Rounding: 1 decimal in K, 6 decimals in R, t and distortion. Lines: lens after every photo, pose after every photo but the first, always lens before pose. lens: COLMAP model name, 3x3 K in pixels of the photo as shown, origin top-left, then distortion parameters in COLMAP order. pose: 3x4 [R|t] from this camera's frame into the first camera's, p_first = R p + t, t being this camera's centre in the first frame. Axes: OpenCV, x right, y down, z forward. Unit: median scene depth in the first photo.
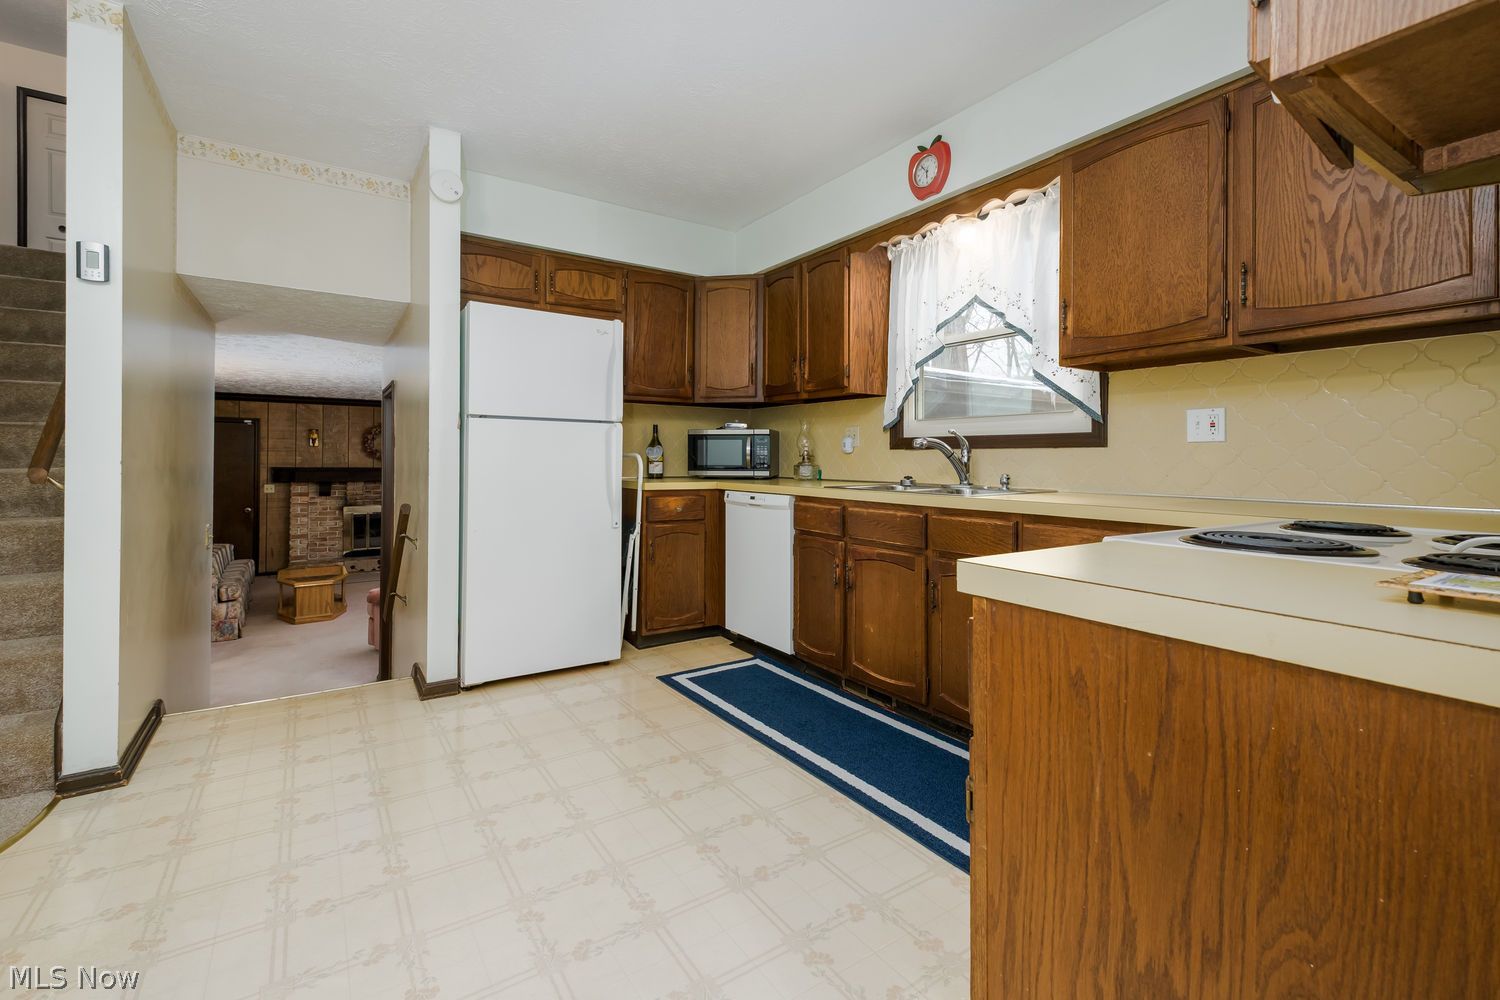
lens RADIAL K [[660.3, 0, 745.3], [0, 660.3, 458.7], [0, 0, 1]] dist [0.024327, -0.003446]
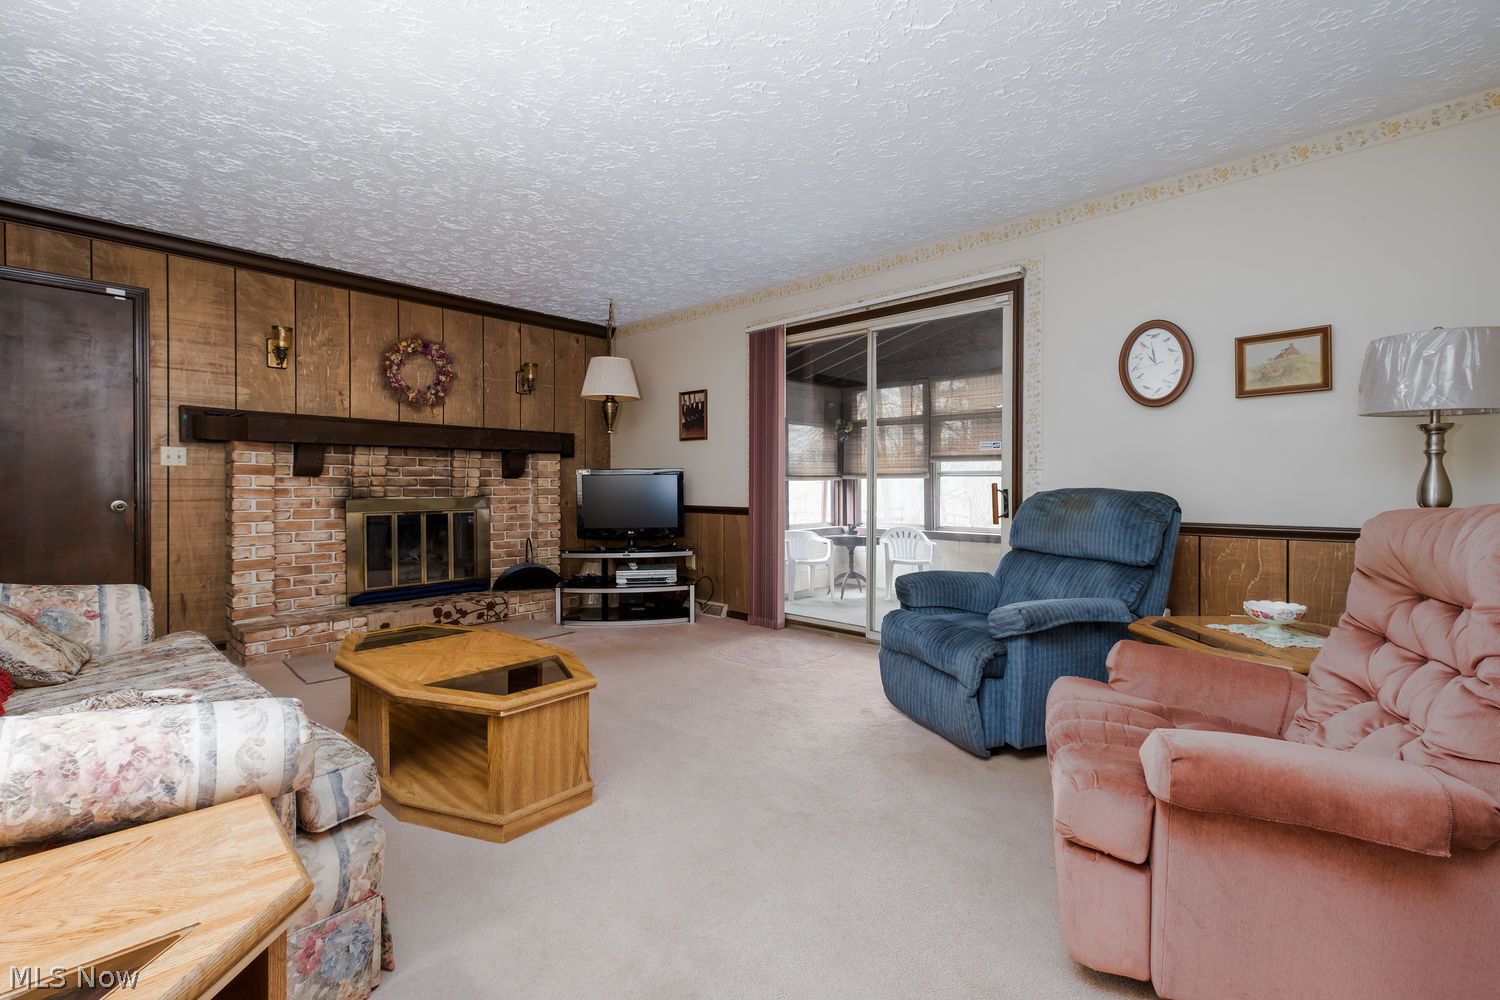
lens RADIAL K [[660.3, 0, 749.1], [0, 660.3, 490.4], [0, 0, 1]] dist [0.024327, -0.003446]
pose [[0.972427, -0.007648, 0.233083, -0.447898], [0.005064, 0.999919, 0.011683, 0.062957], [-0.233154, -0.010180, 0.972387, 0.486074]]
